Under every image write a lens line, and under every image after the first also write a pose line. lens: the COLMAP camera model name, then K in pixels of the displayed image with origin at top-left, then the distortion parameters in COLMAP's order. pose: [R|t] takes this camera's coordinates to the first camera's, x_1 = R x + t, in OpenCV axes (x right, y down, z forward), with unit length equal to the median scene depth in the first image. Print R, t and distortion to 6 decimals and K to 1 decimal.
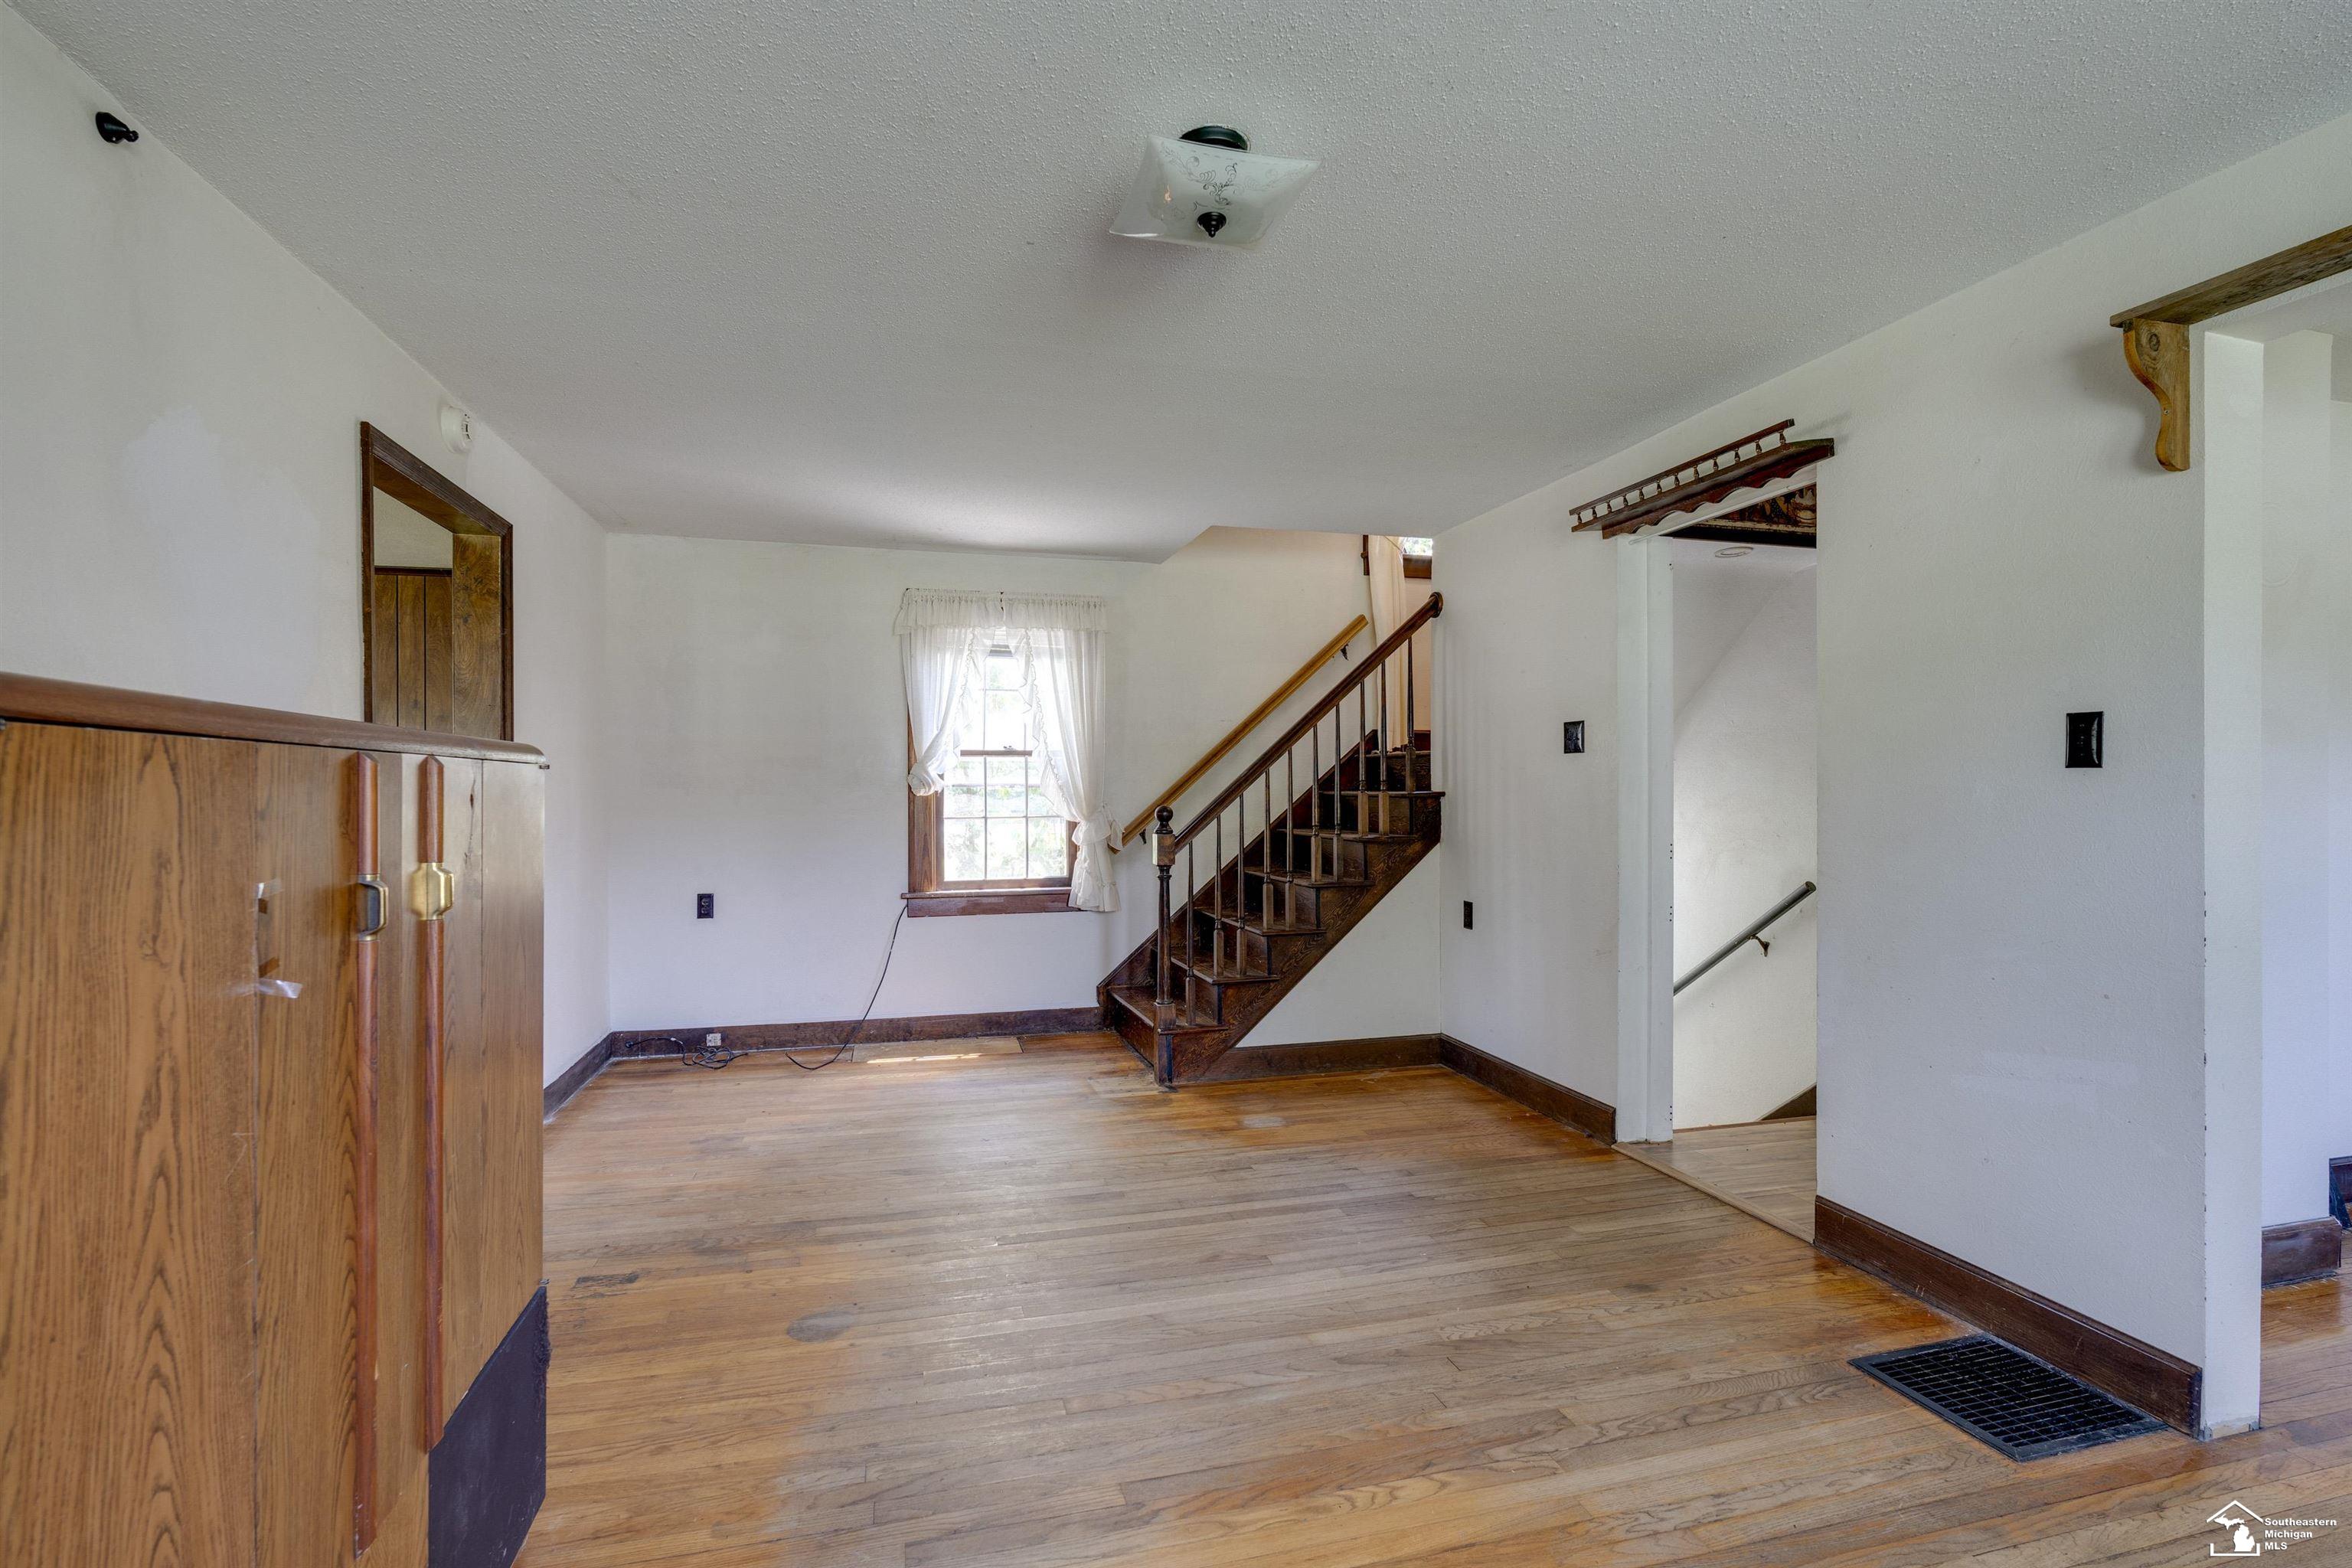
lens RADIAL K [[1052.4, 0, 1179.3], [0, 1052.4, 796.8], [0, 0, 1]] dist [-0.004153, -0.000035]
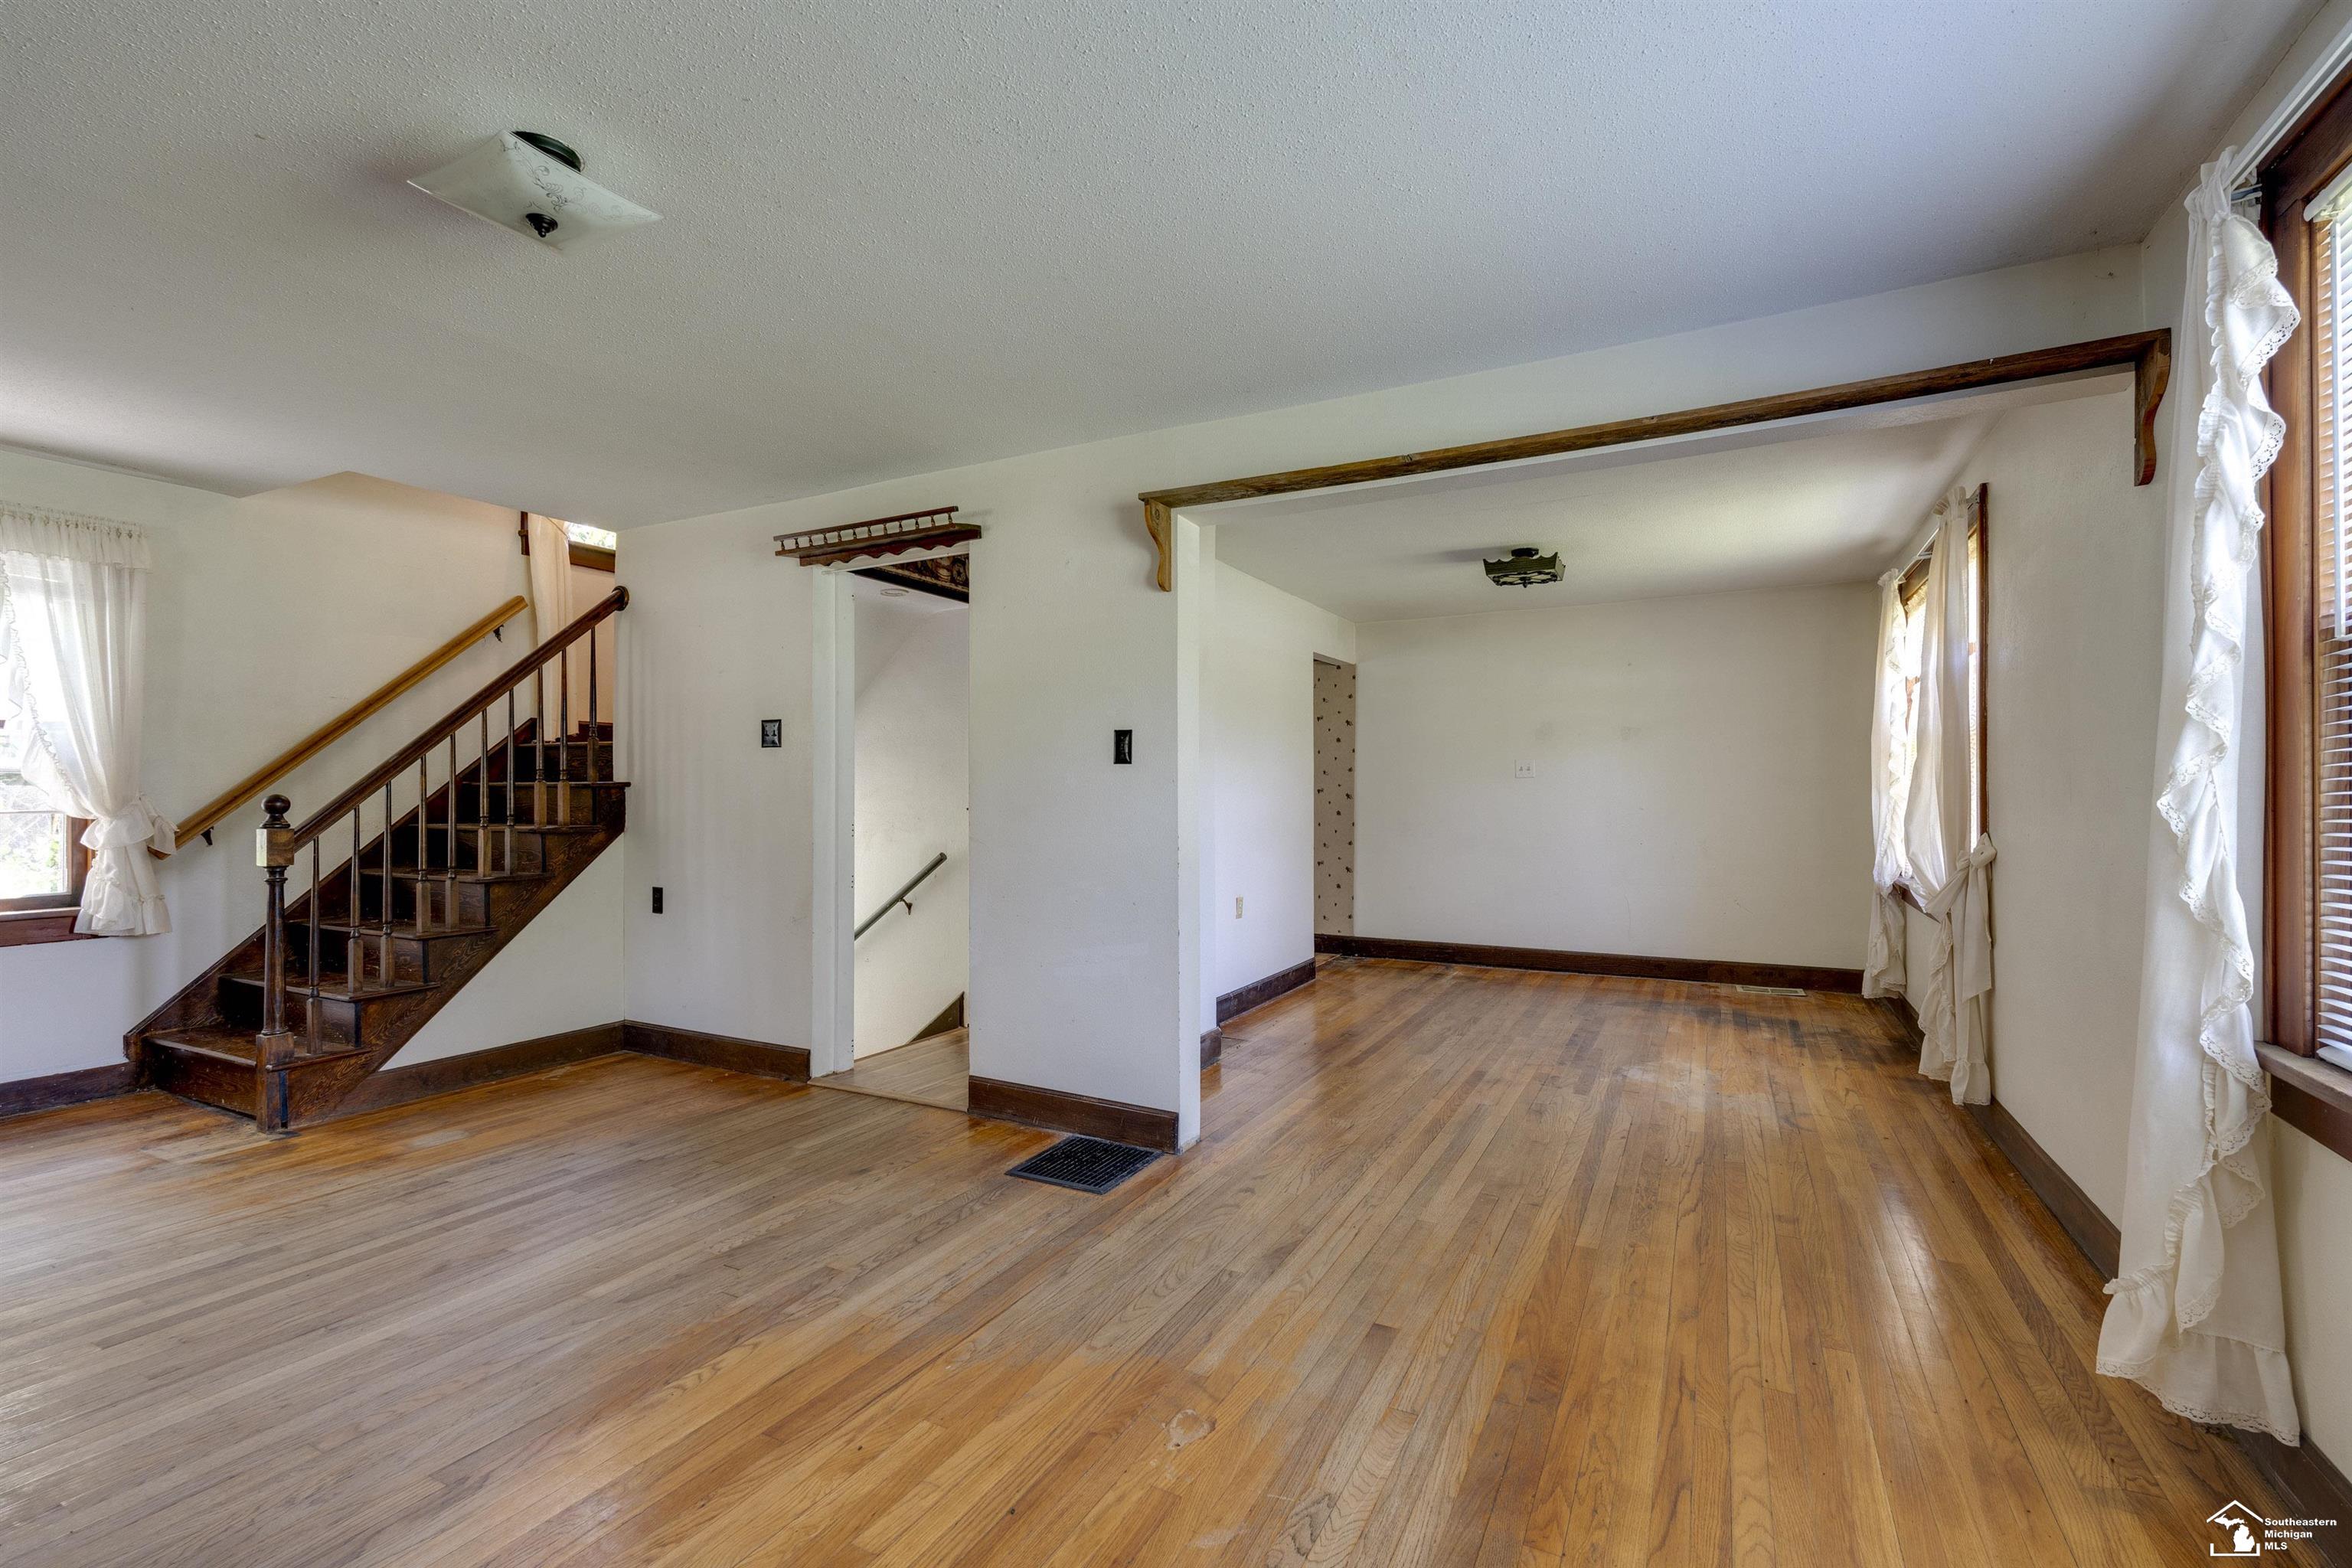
lens RADIAL K [[1052.4, 0, 1176.1], [0, 1052.4, 787.6], [0, 0, 1]] dist [-0.004153, -0.000035]
pose [[0.671851, 0.007853, 0.740645, -0.193942], [0.003190, 0.999904, -0.013495, 0.020975], [-0.740680, 0.011430, 0.671761, -0.103858]]
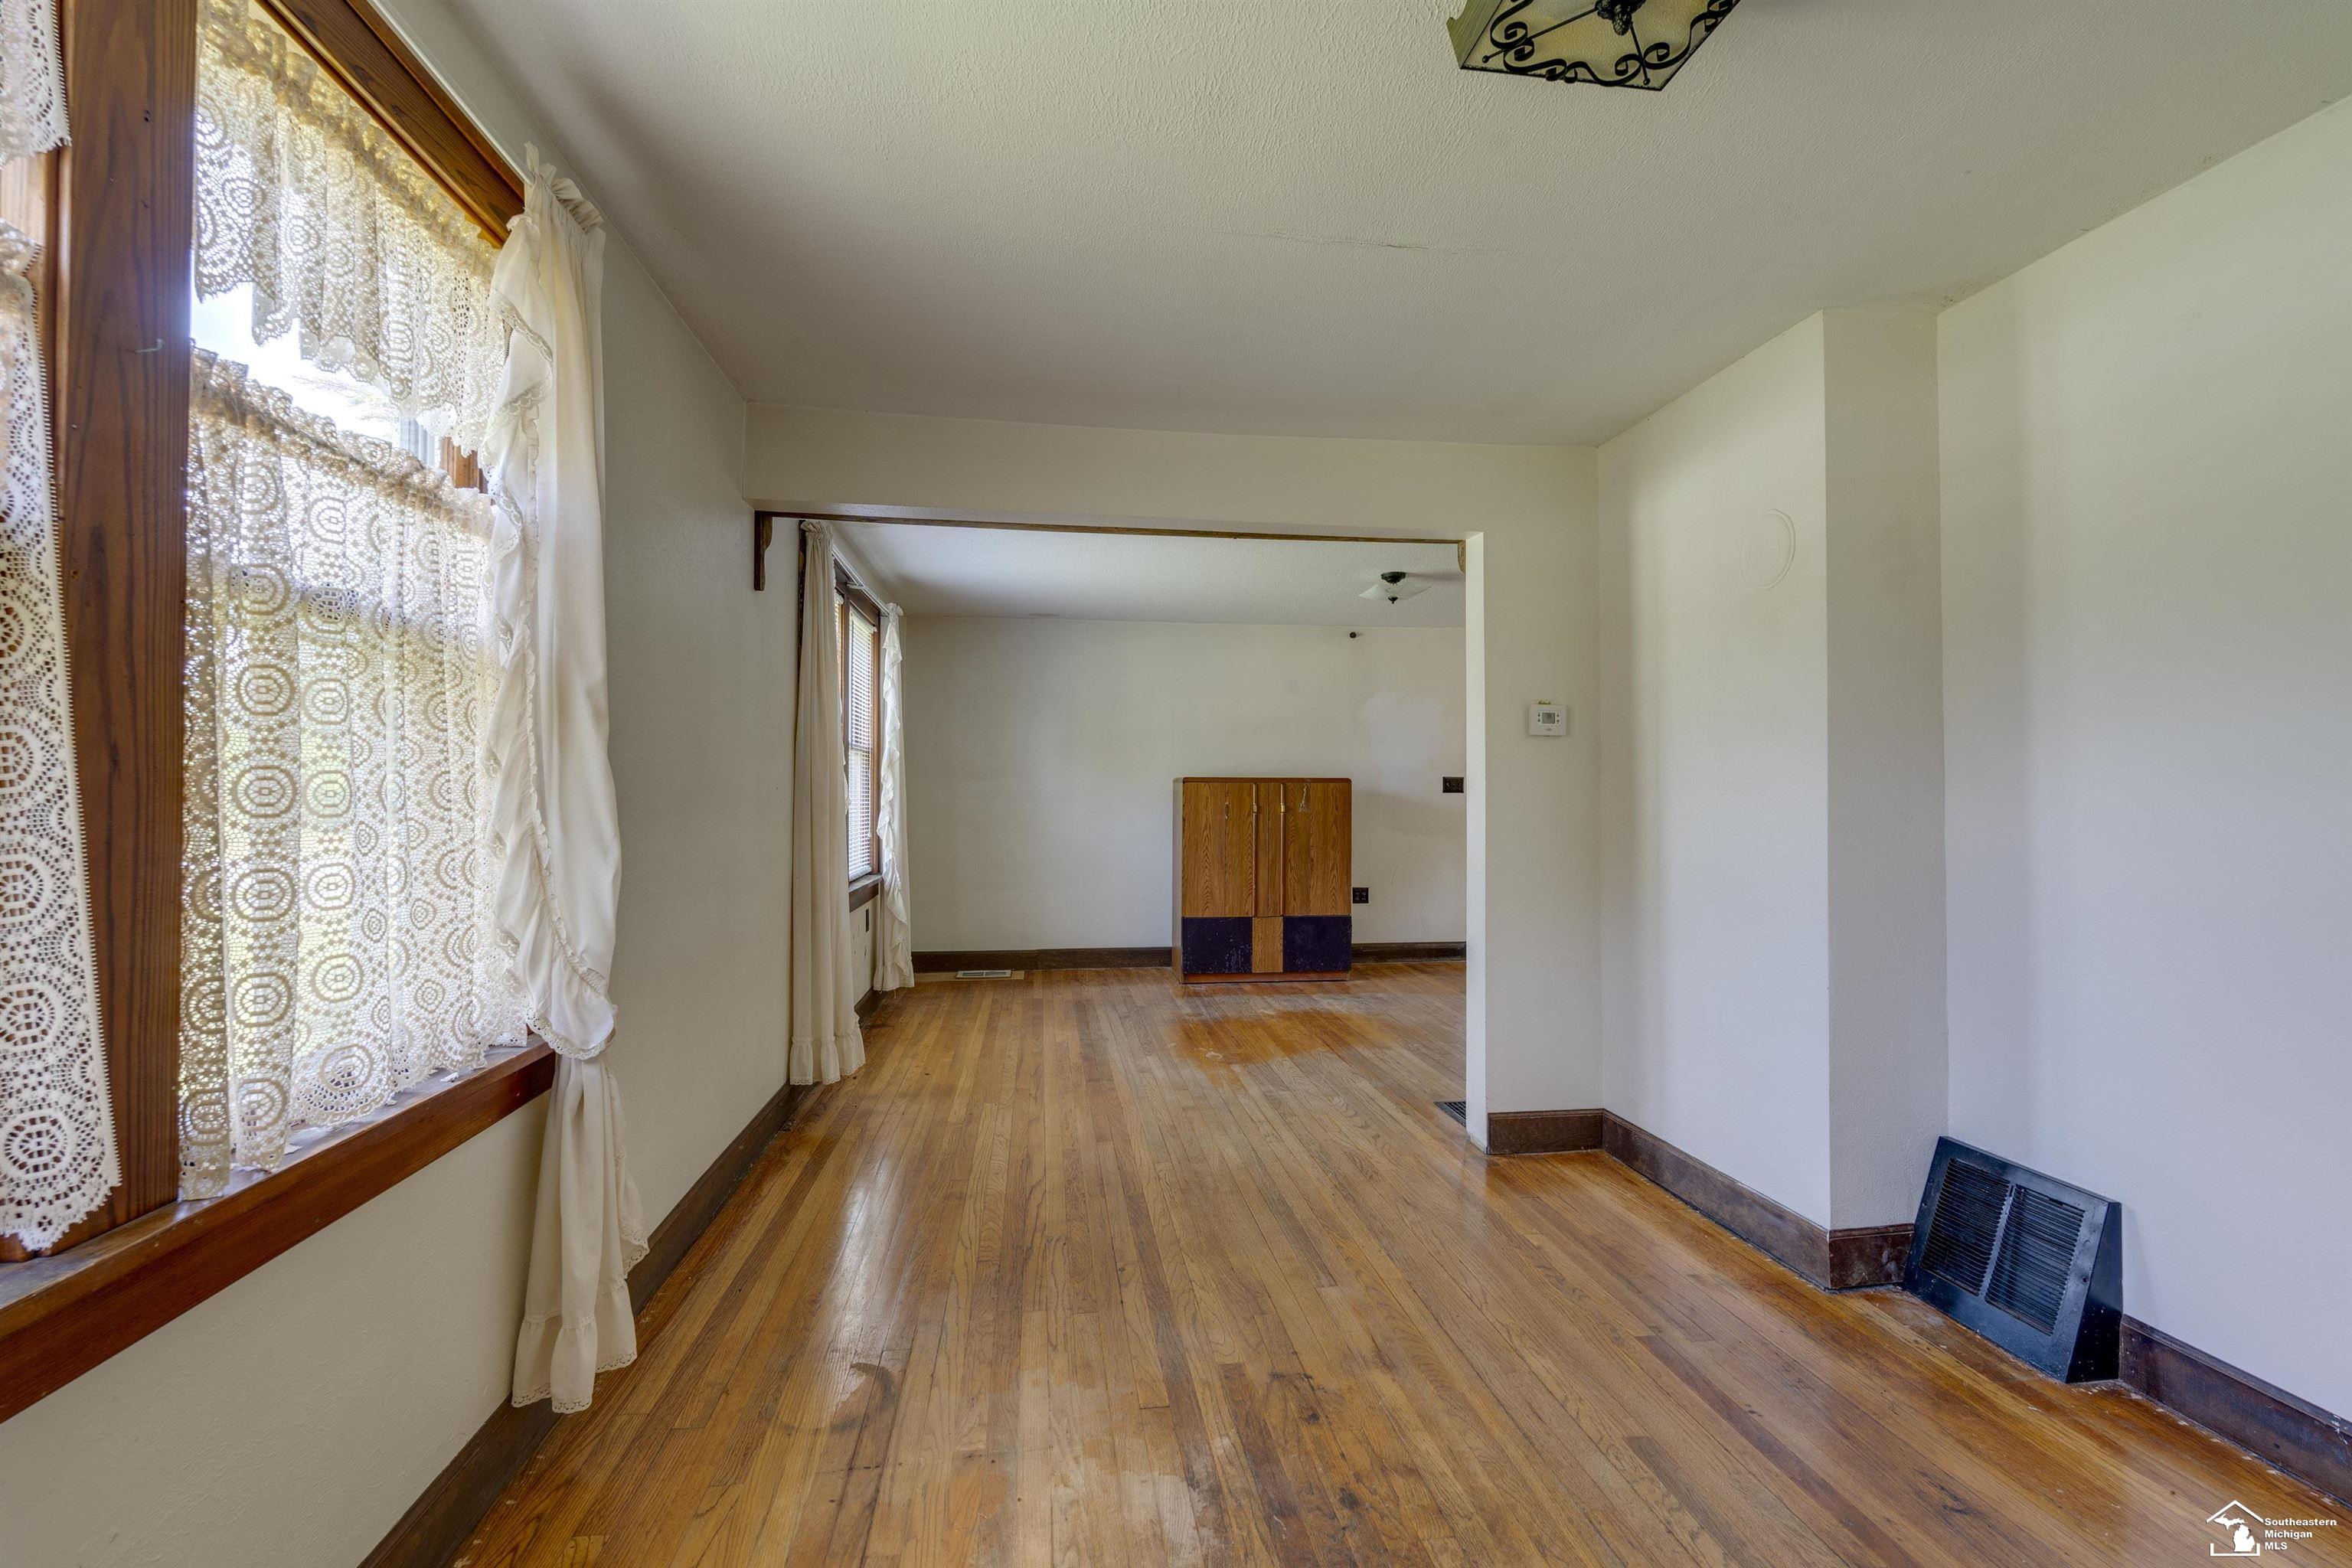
lens RADIAL K [[1052.4, 0, 1178.0], [0, 1052.4, 791.6], [0, 0, 1]] dist [-0.004153, -0.000035]
pose [[-0.132922, -0.002374, -0.991124, 1.849307], [-0.006922, 0.999975, -0.001467, 0.004525], [0.991102, 0.006666, -0.132935, 0.472231]]
